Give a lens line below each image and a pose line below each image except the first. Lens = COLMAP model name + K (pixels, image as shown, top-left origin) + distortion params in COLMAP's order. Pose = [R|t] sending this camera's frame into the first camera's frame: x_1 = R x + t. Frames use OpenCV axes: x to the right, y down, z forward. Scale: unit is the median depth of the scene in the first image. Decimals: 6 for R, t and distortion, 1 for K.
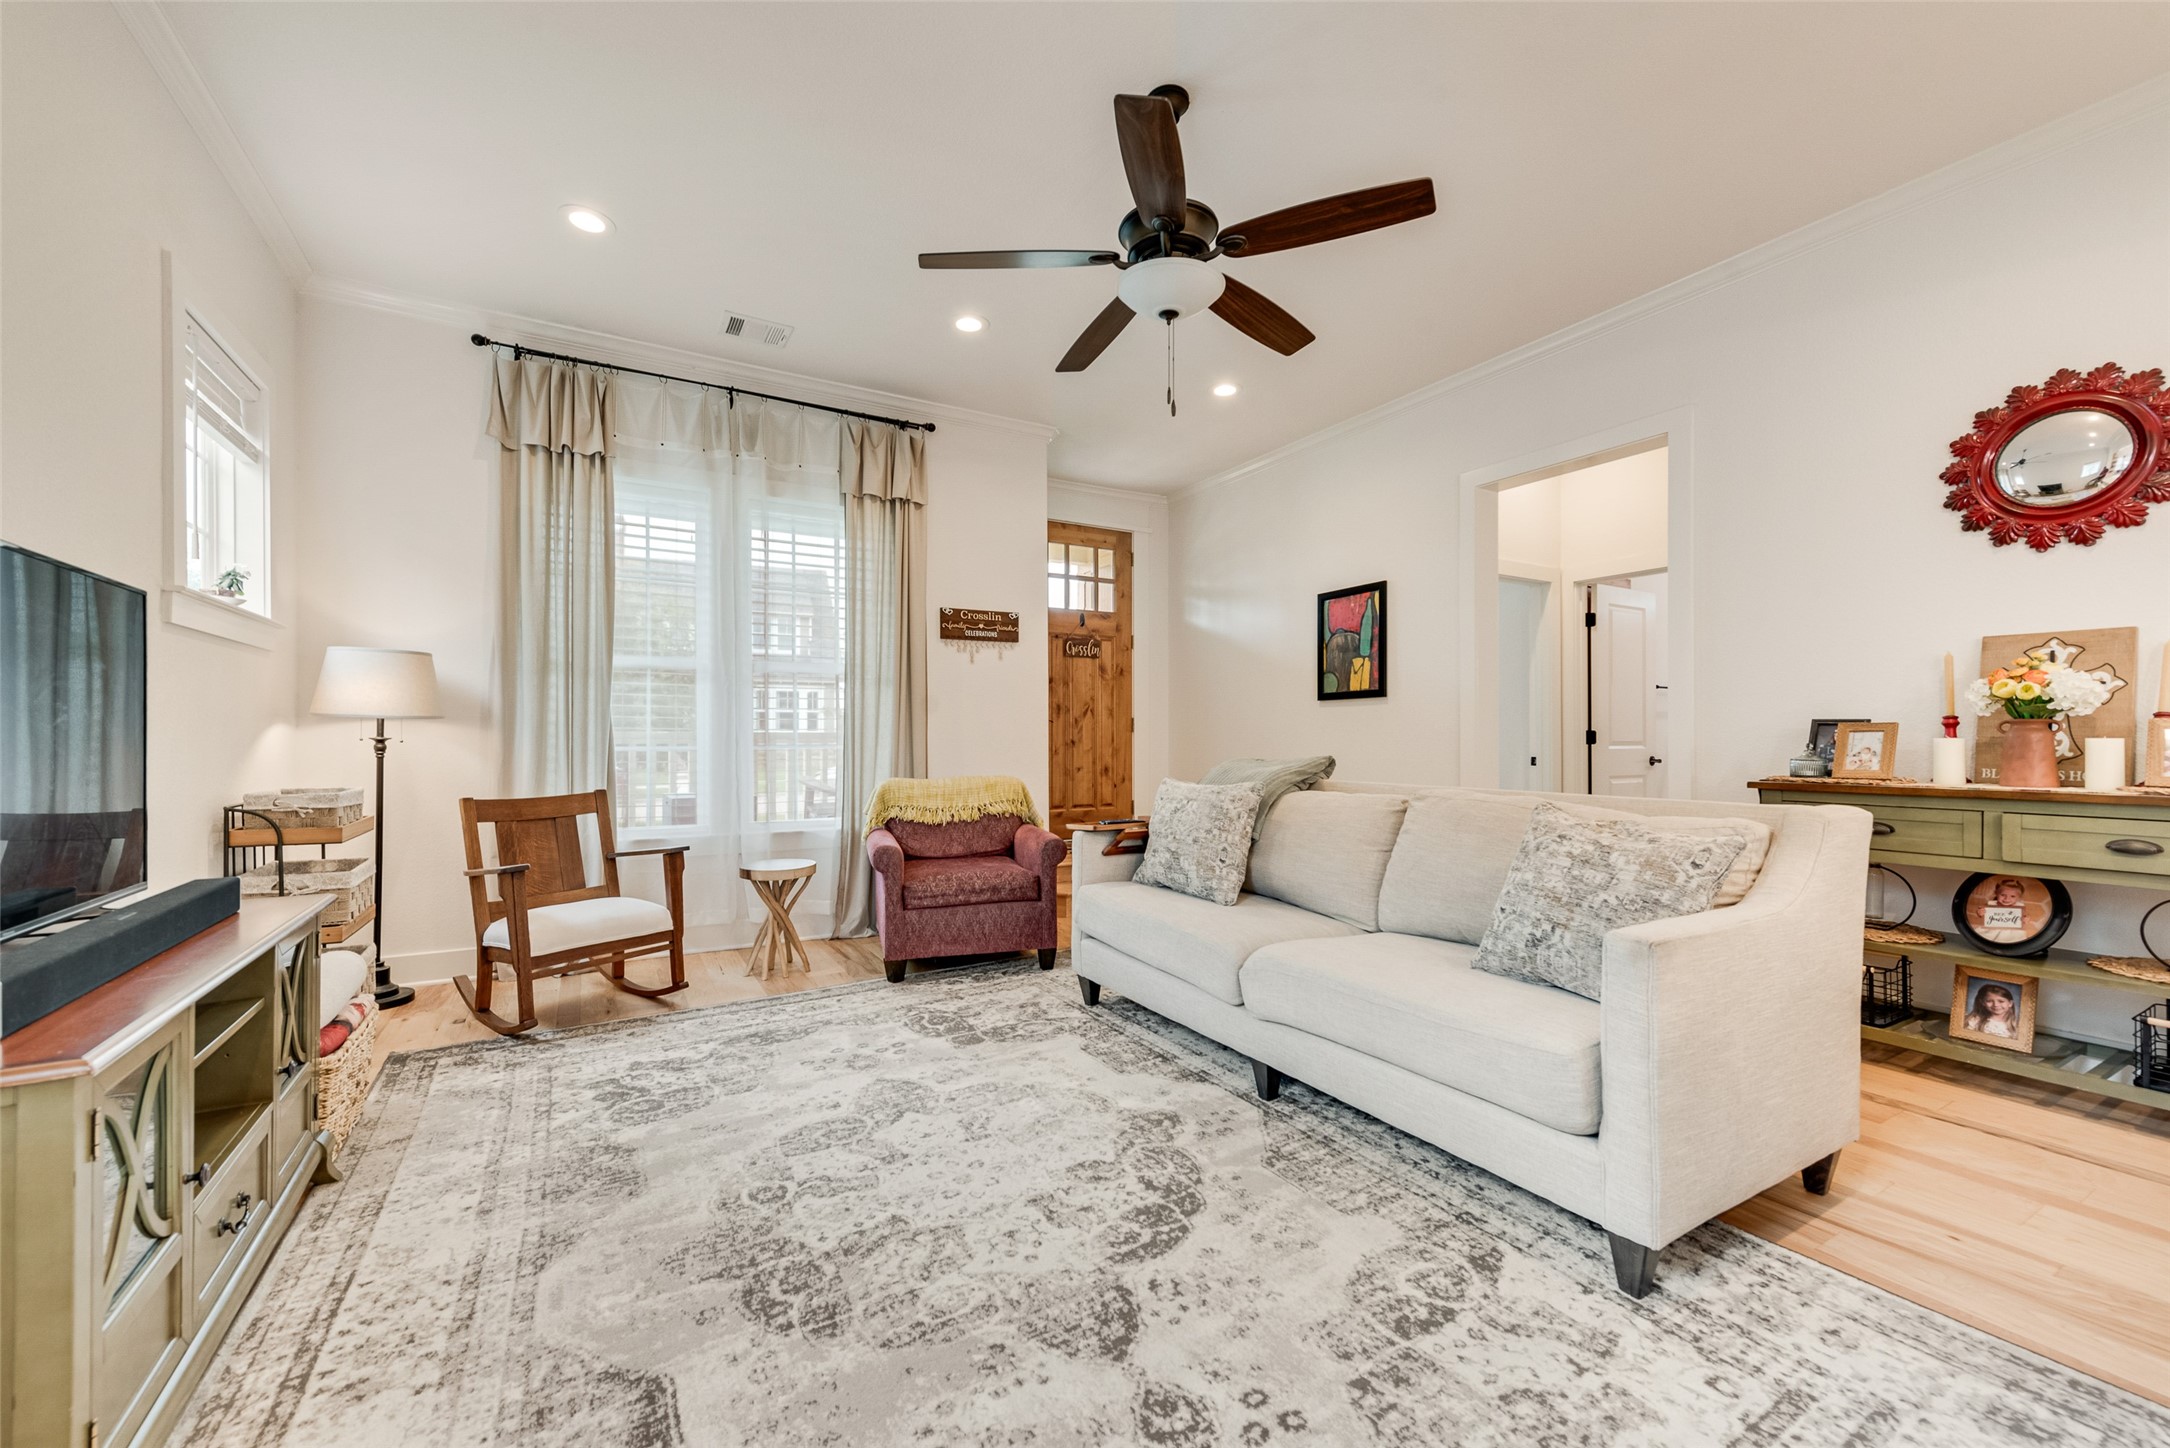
lens RADIAL K [[853.0, 0, 1074.2], [0, 853.0, 737.3], [0, 0, 1]] dist [0.012105, -0.002193]
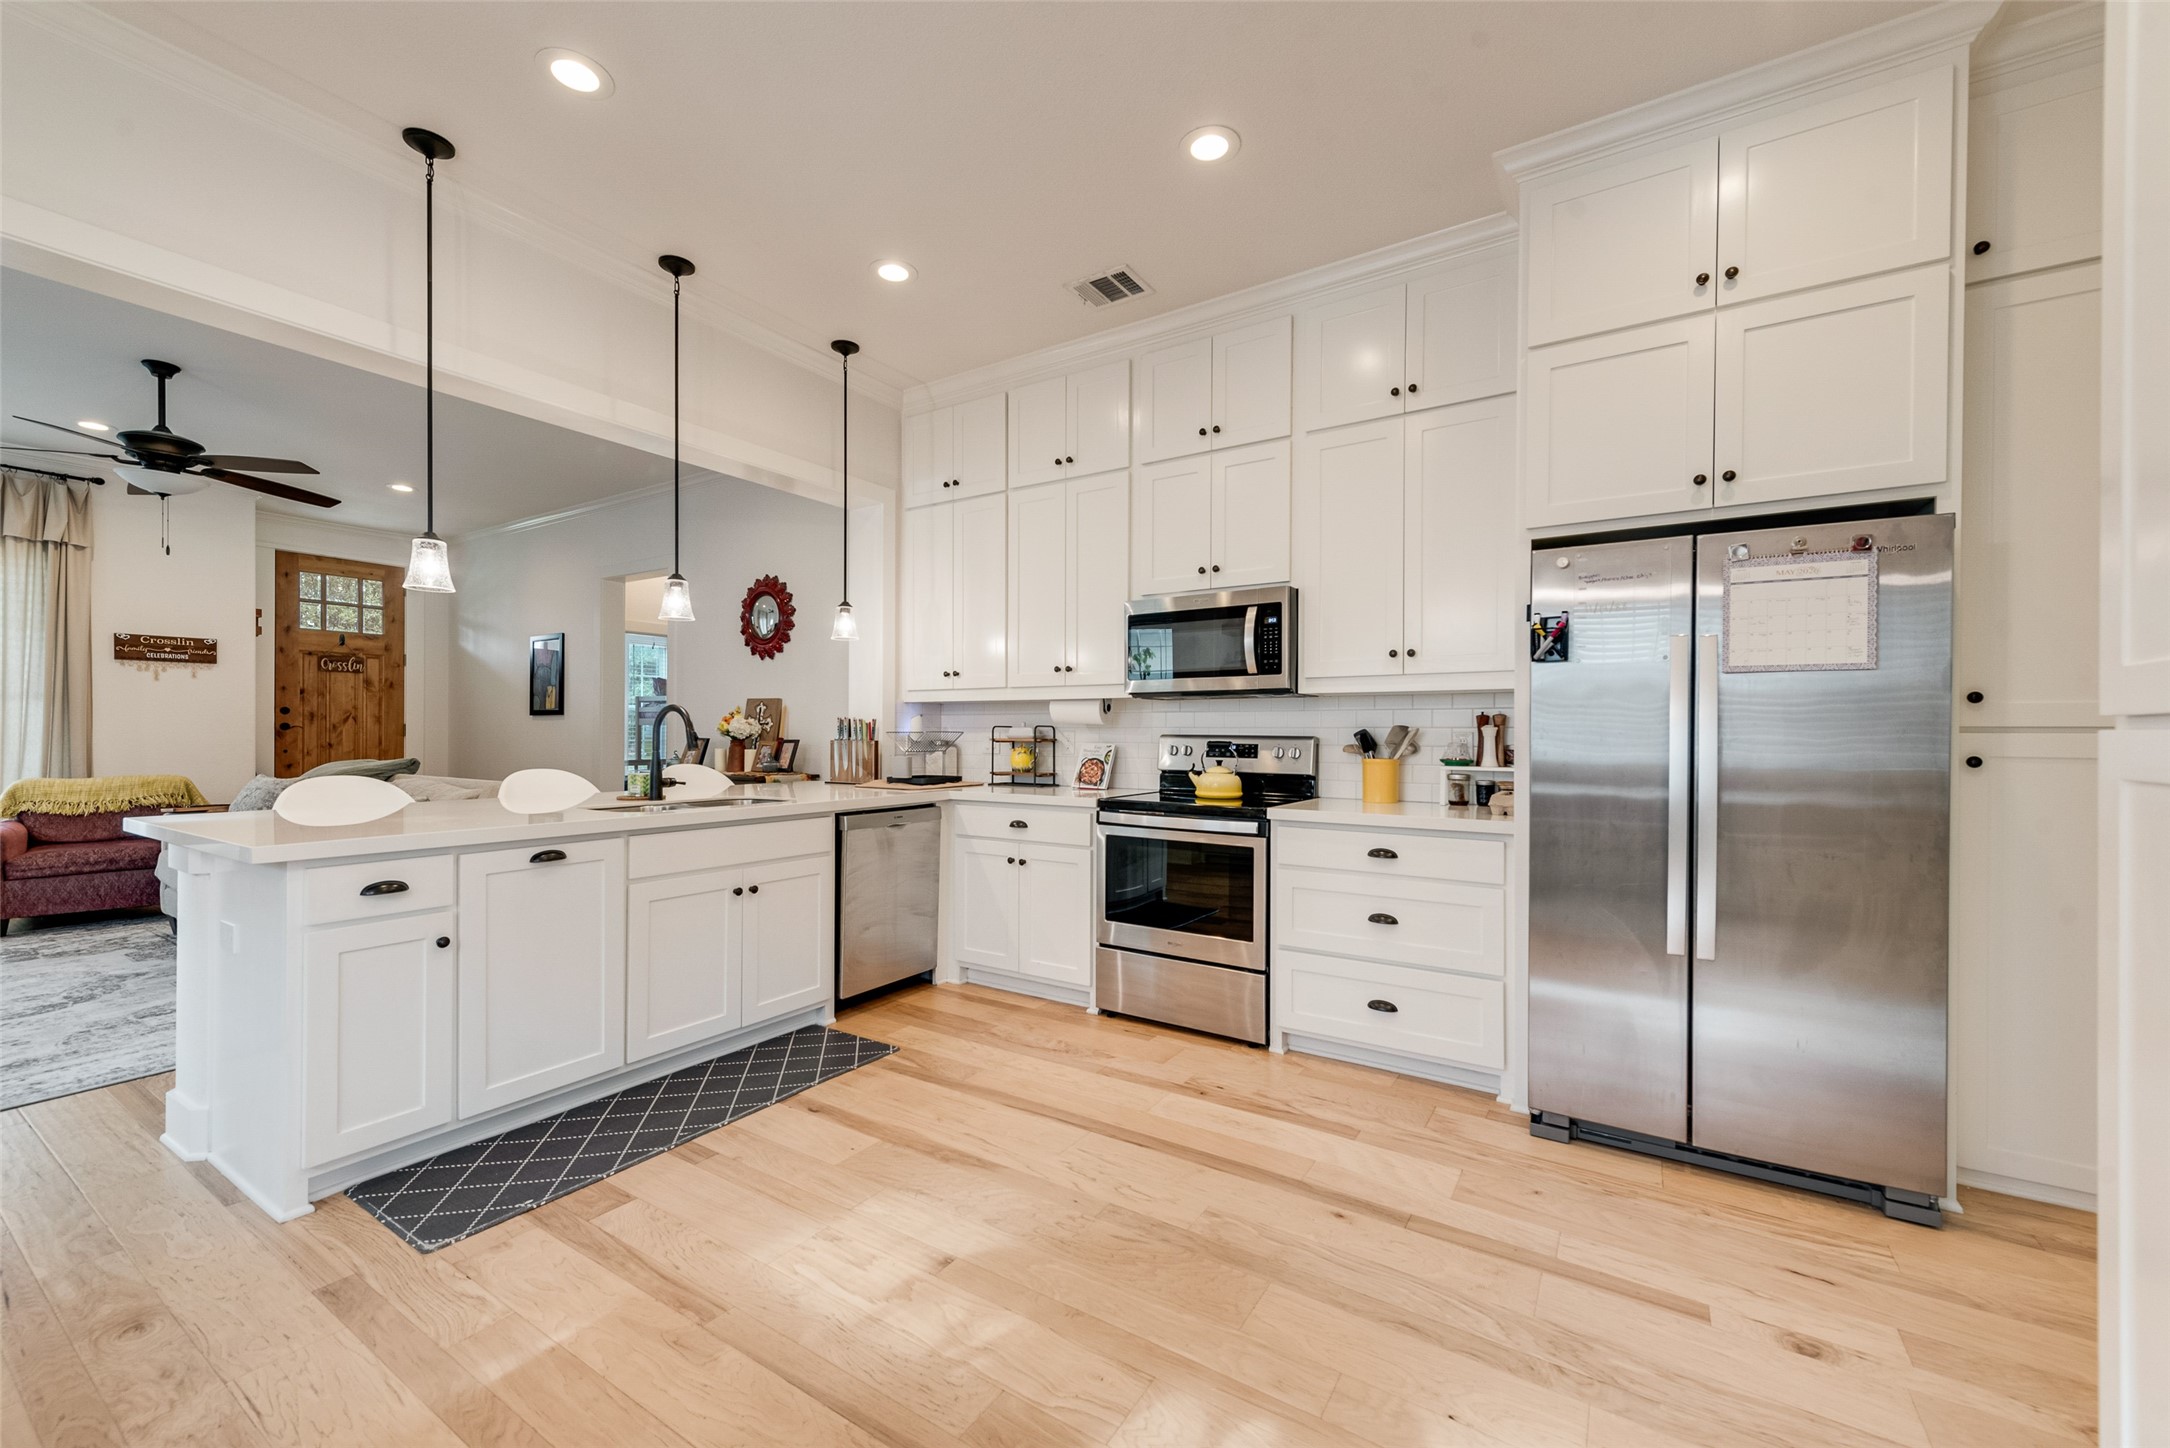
lens RADIAL K [[853.0, 0, 1081.1], [0, 853.0, 734.0], [0, 0, 1]] dist [0.012105, -0.002193]
pose [[0.886359, 0.005607, 0.462964, 0.473678], [-0.007481, 0.999970, 0.002213, -0.024958], [-0.462938, -0.005425, 0.886374, -0.673336]]
